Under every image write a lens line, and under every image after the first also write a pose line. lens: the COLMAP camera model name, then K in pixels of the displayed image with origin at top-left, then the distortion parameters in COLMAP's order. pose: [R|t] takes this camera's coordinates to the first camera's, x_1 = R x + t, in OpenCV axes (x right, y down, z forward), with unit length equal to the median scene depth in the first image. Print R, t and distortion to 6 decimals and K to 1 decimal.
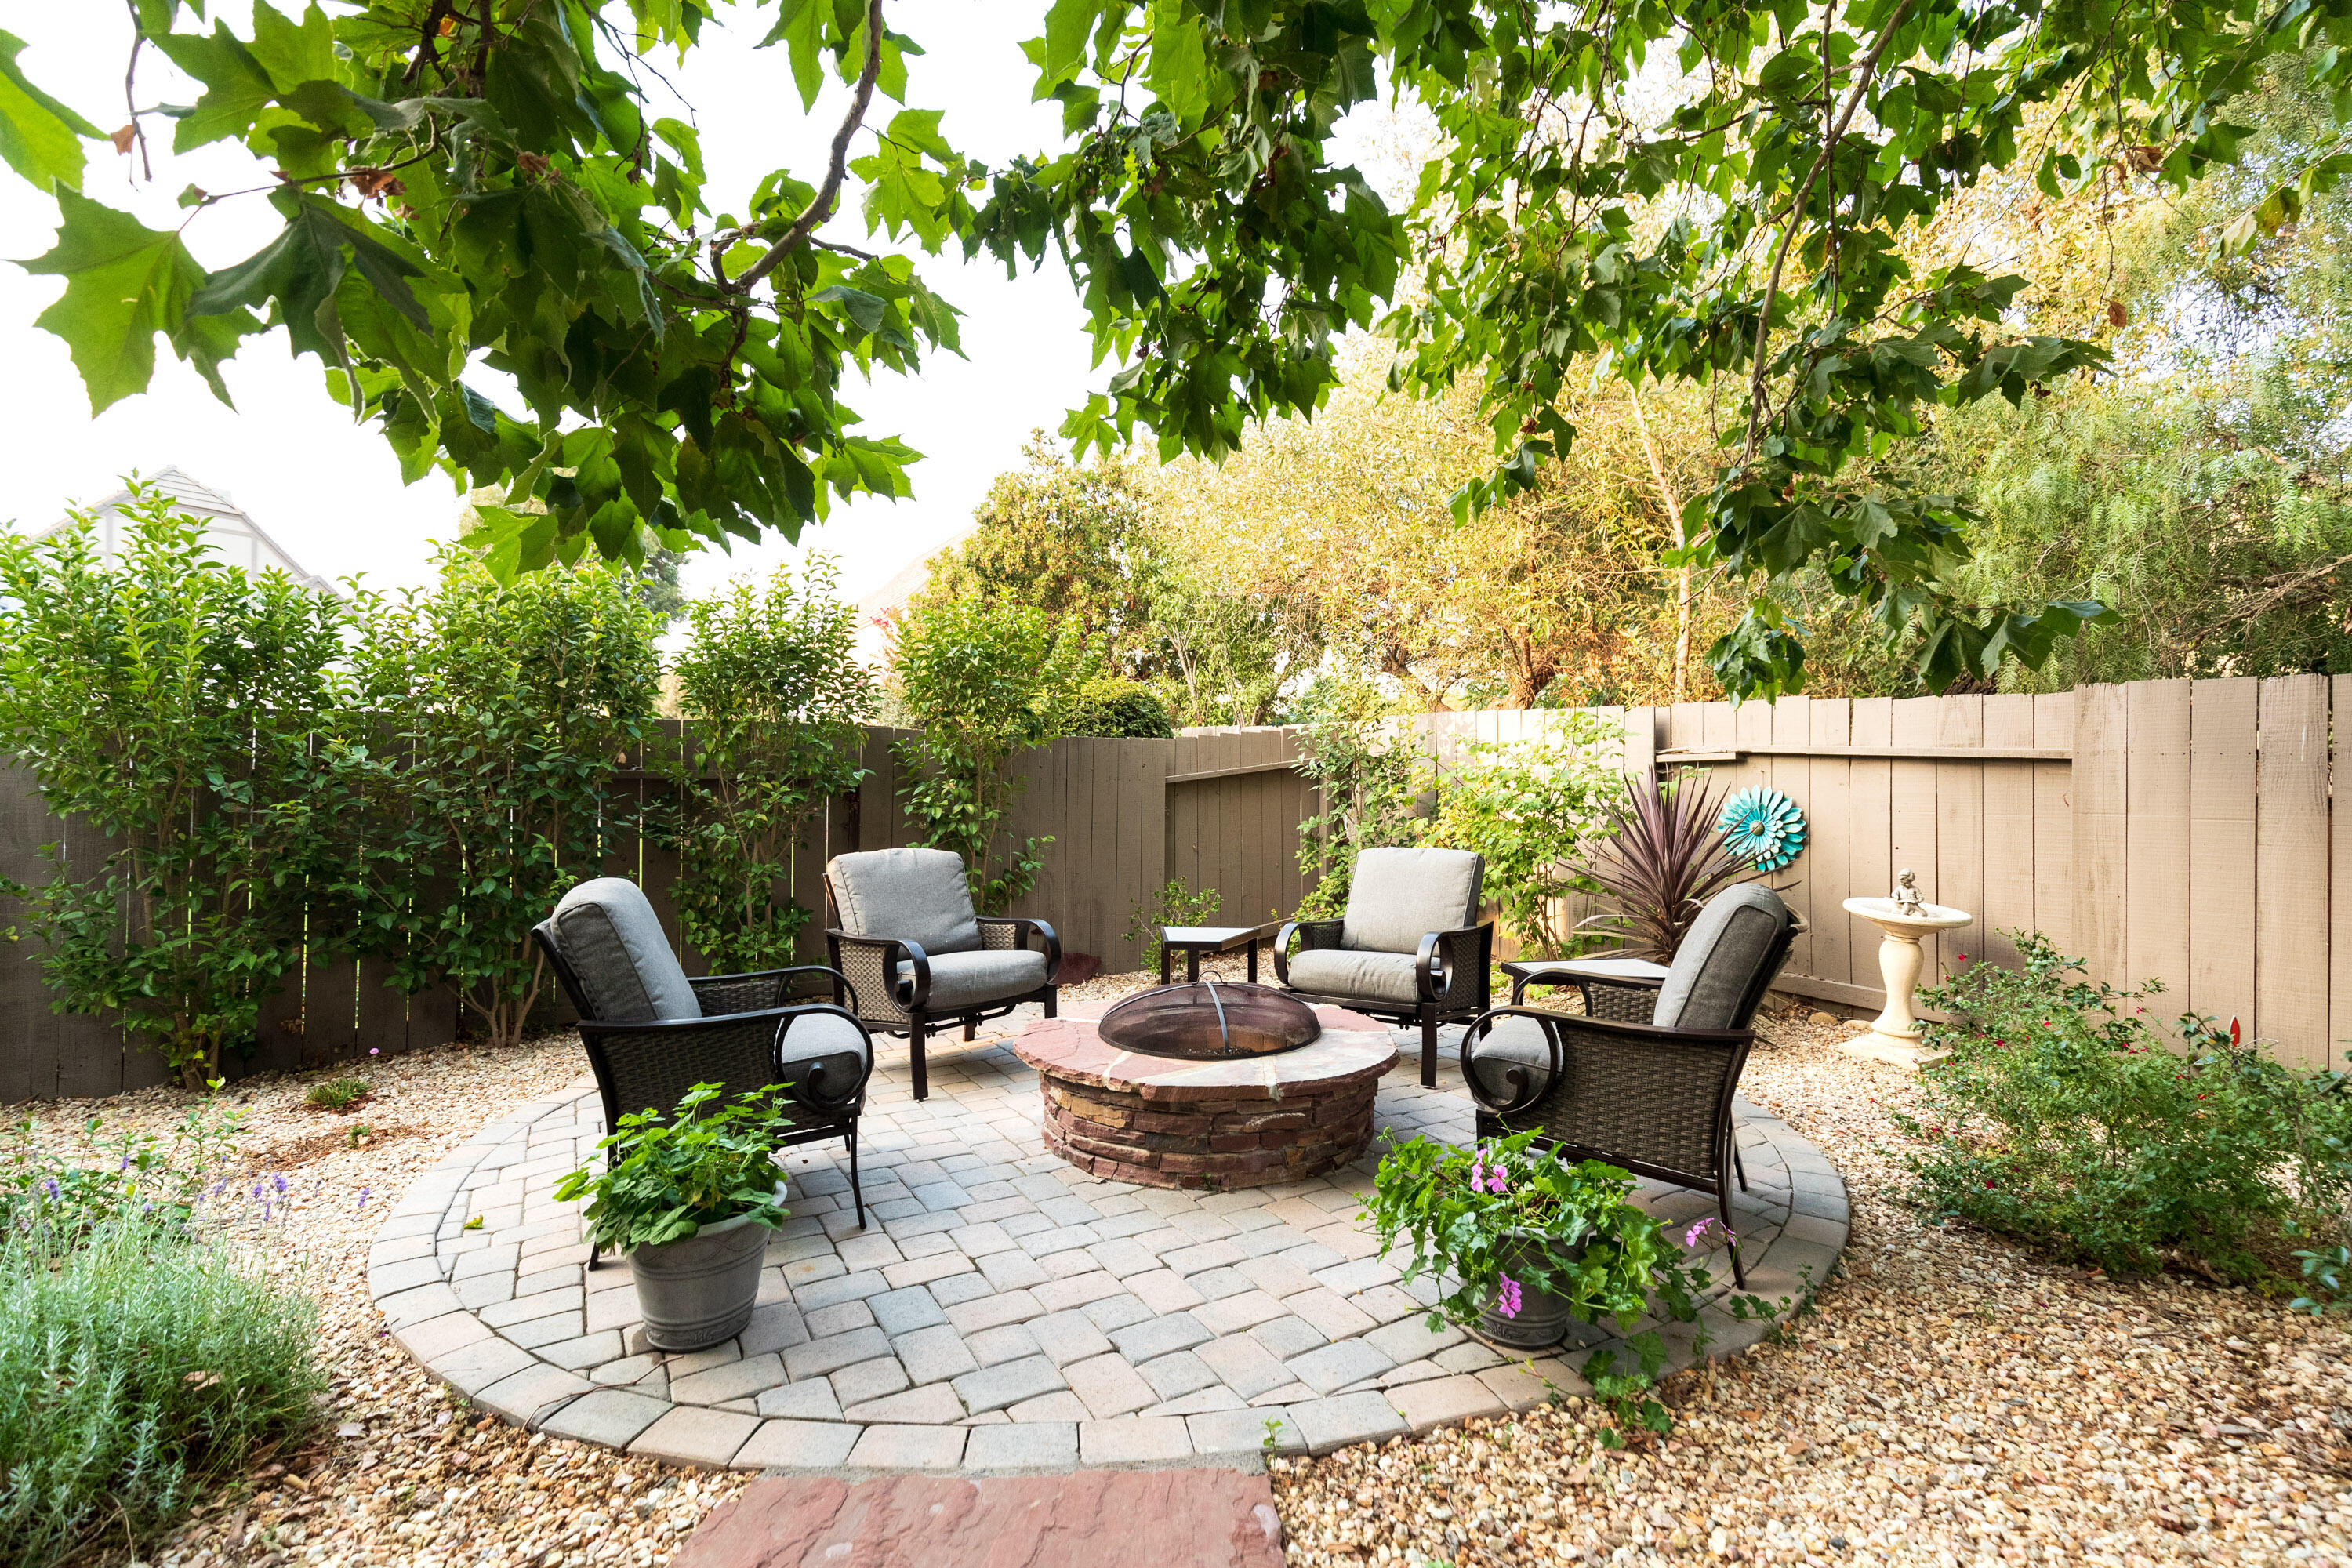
lens RADIAL K [[1057.4, 0, 1187.2], [0, 1057.4, 784.2], [0, 0, 1]] dist [0.005402, 0.000254]
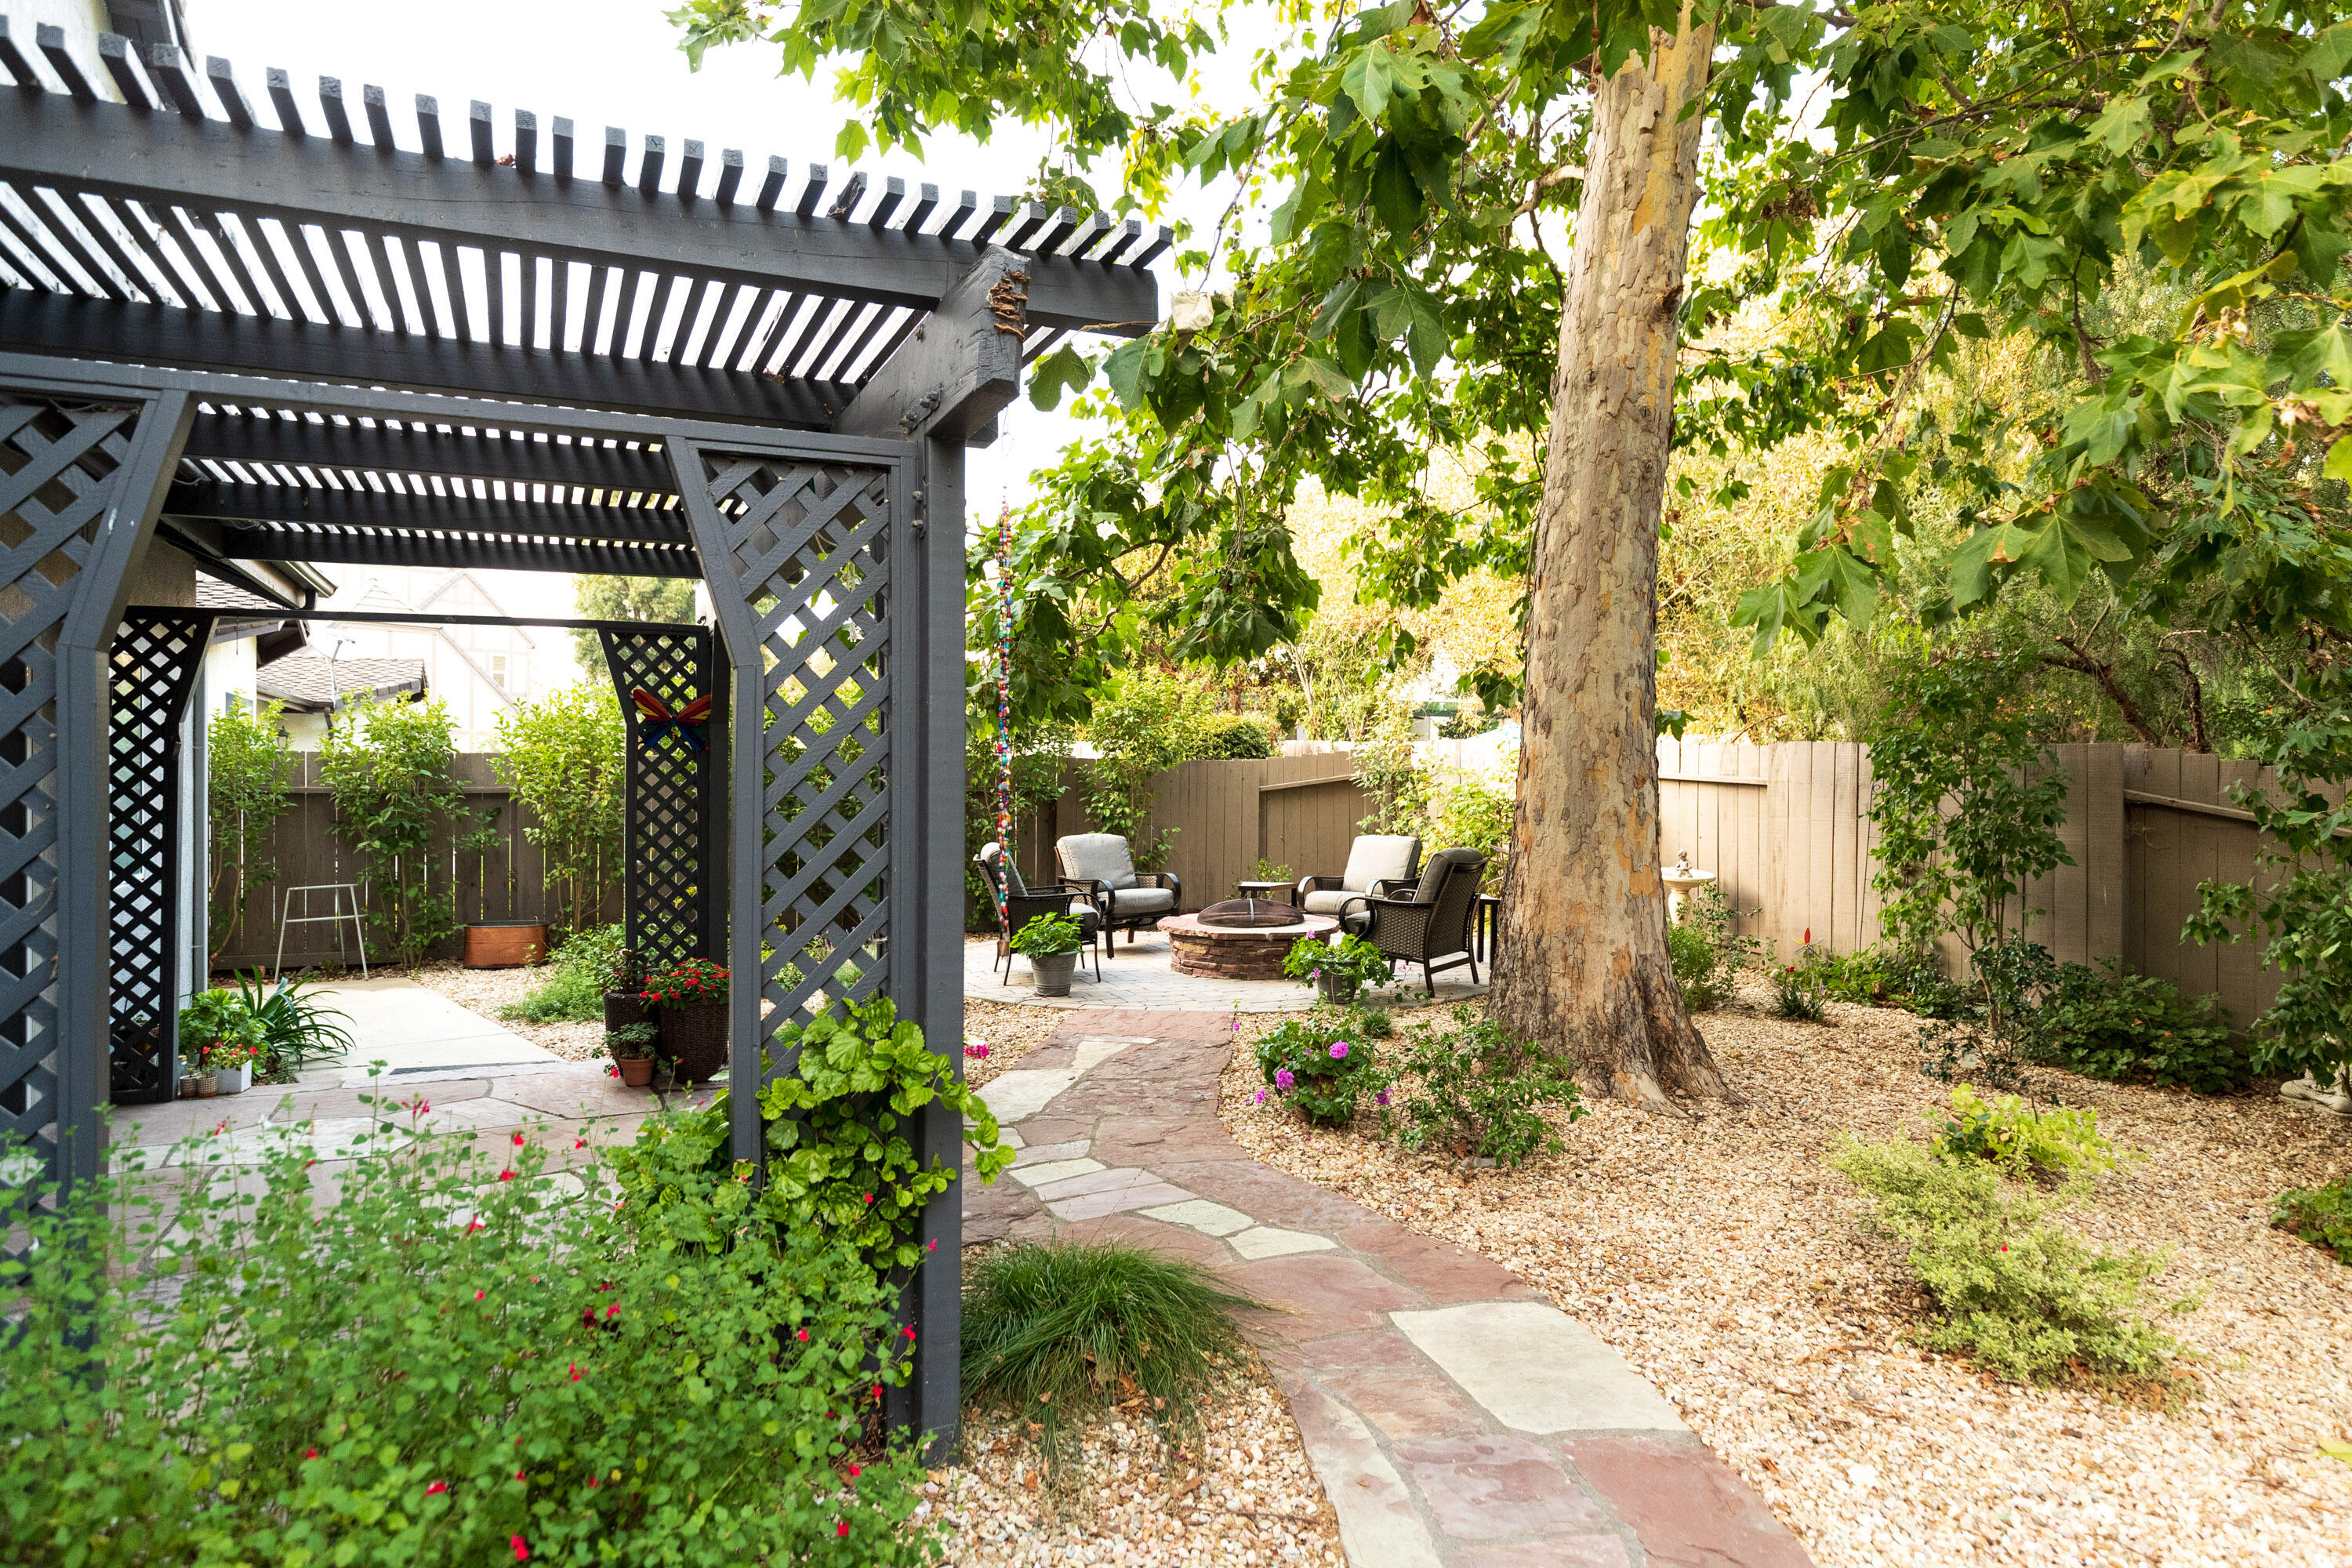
lens RADIAL K [[1363.4, 0, 1172.7], [0, 1363.4, 784.8], [0, 0, 1]] dist [-0.001967, -0.000160]
pose [[0.990040, -0.000790, -0.140782, 0.222538], [0.002616, 0.999915, 0.012786, -0.061509], [0.140760, -0.013027, 0.989958, -1.500175]]
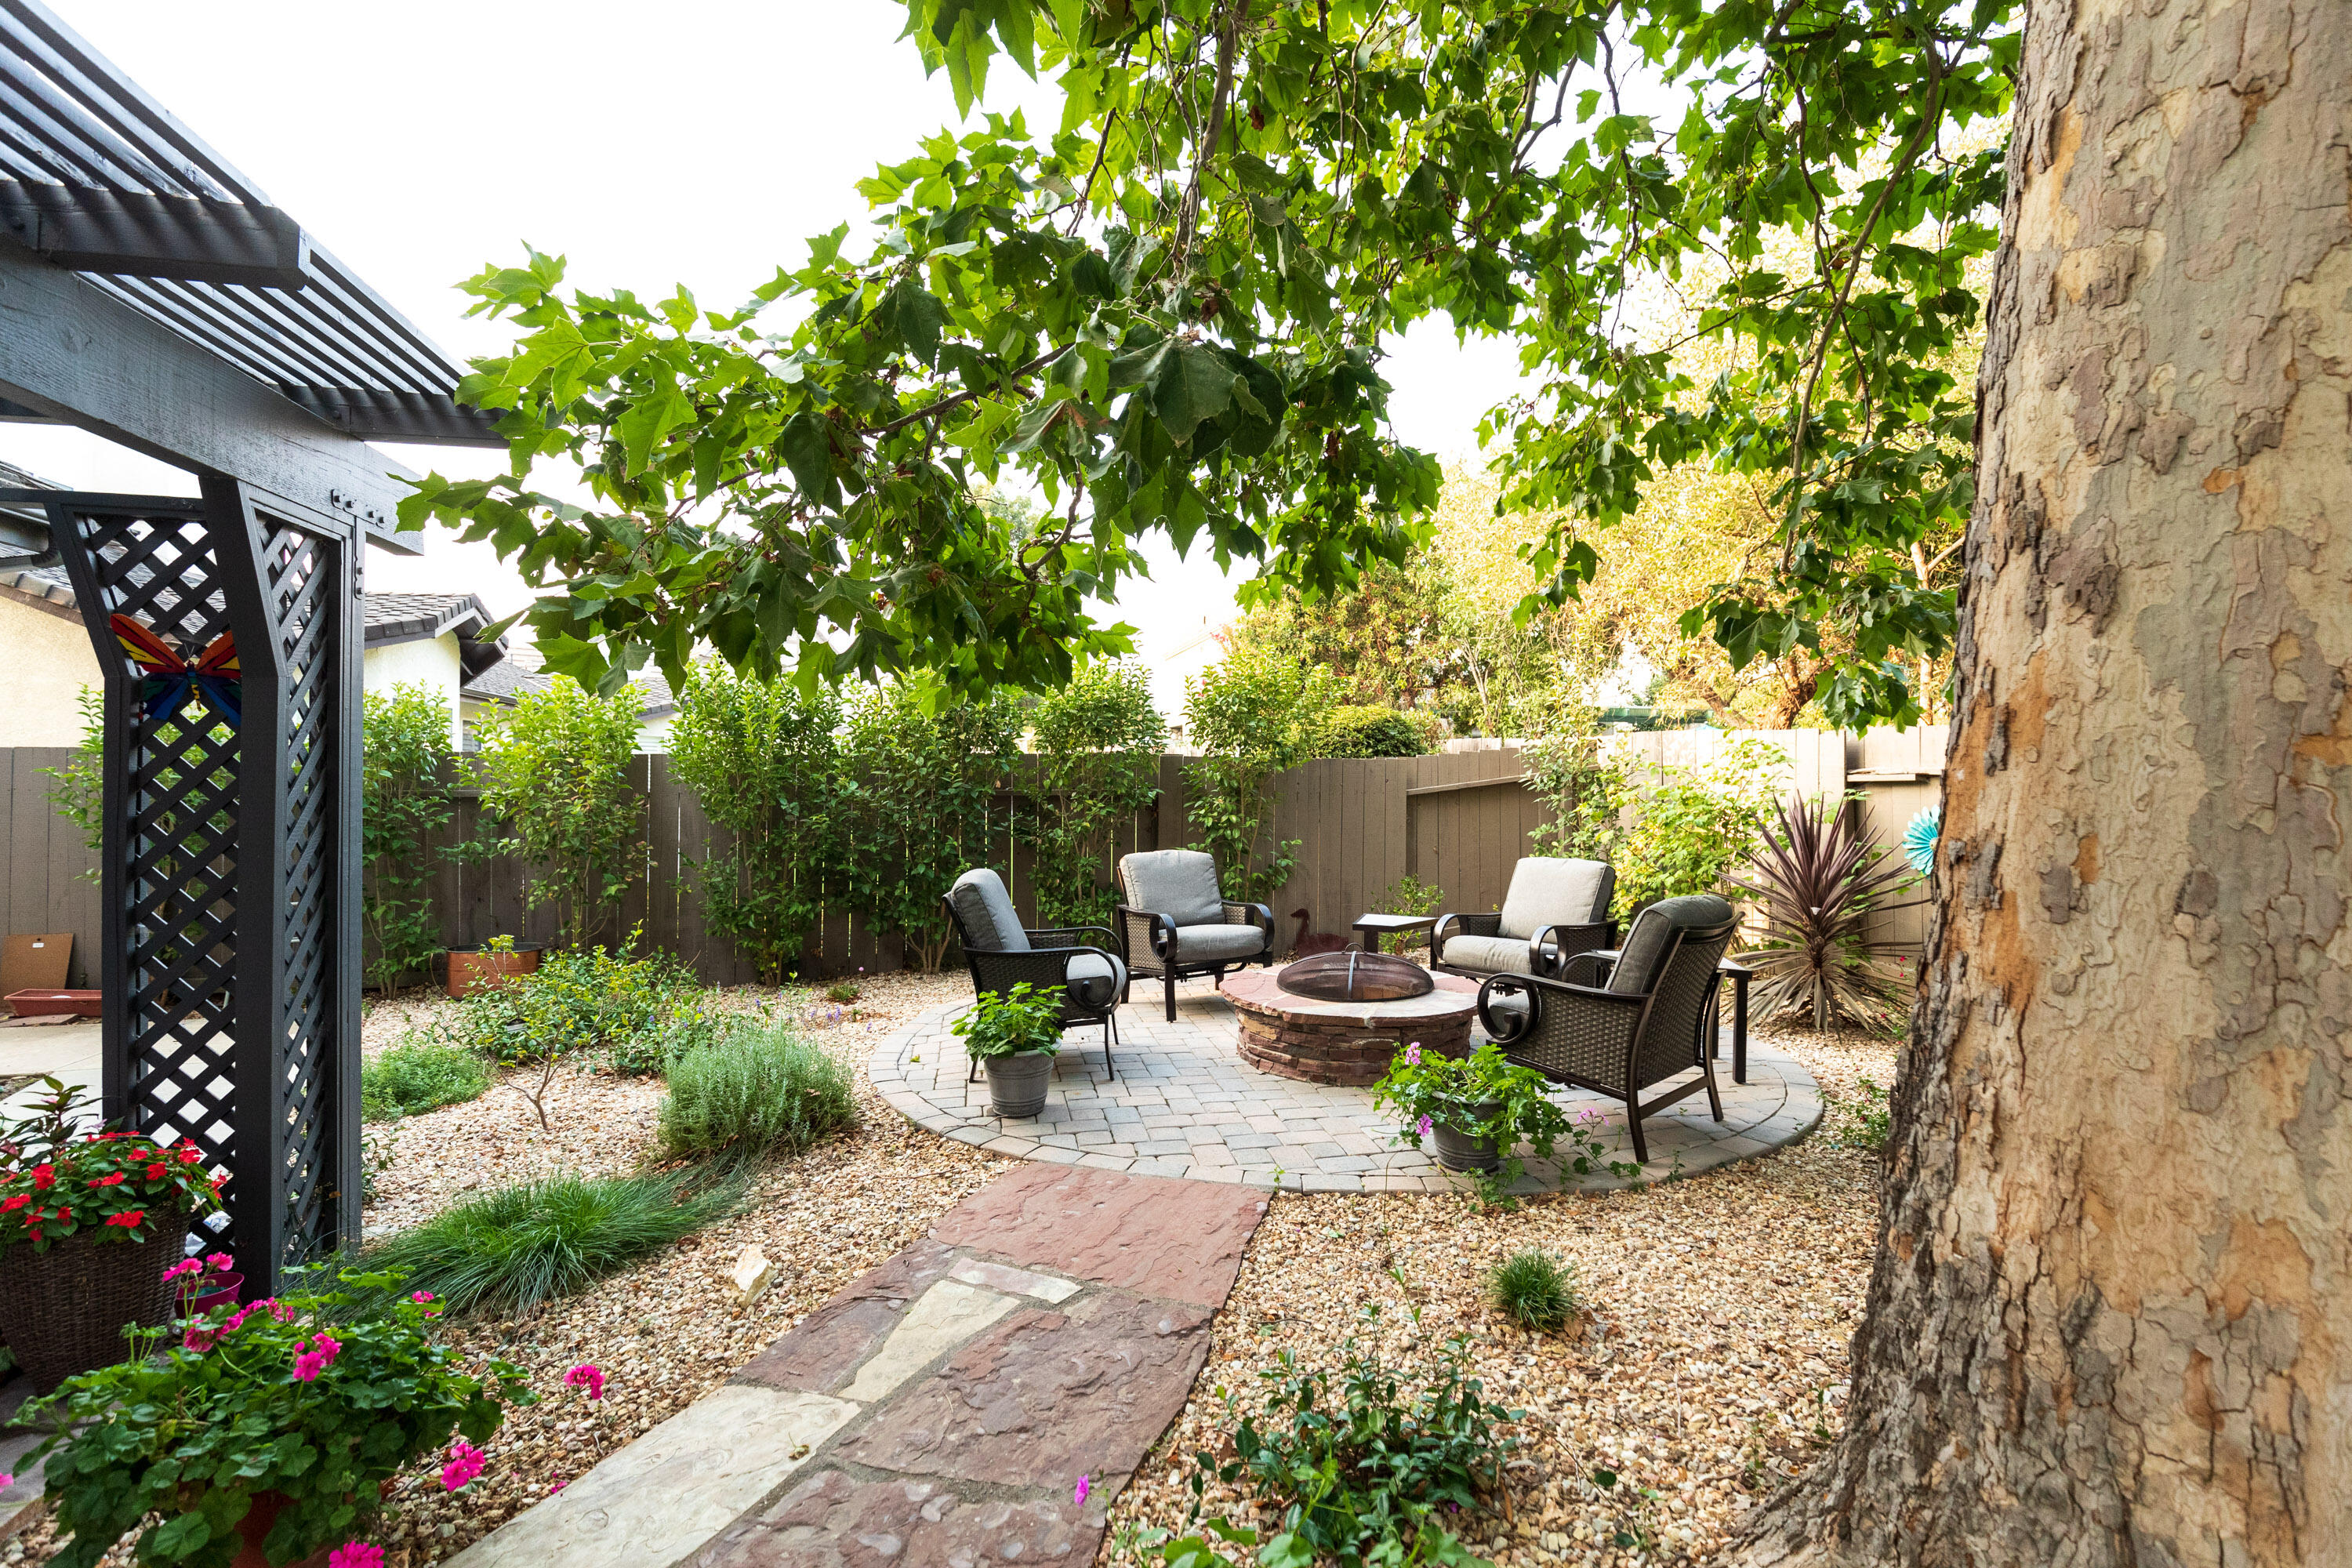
lens RADIAL K [[1057.4, 0, 1169.2], [0, 1057.4, 764.6], [0, 0, 1]] dist [0.005402, 0.000254]
pose [[0.939260, -0.006925, -0.343138, 0.252420], [0.004173, 0.999953, -0.008758, -0.048505], [0.343182, 0.006794, 0.939244, -0.388754]]
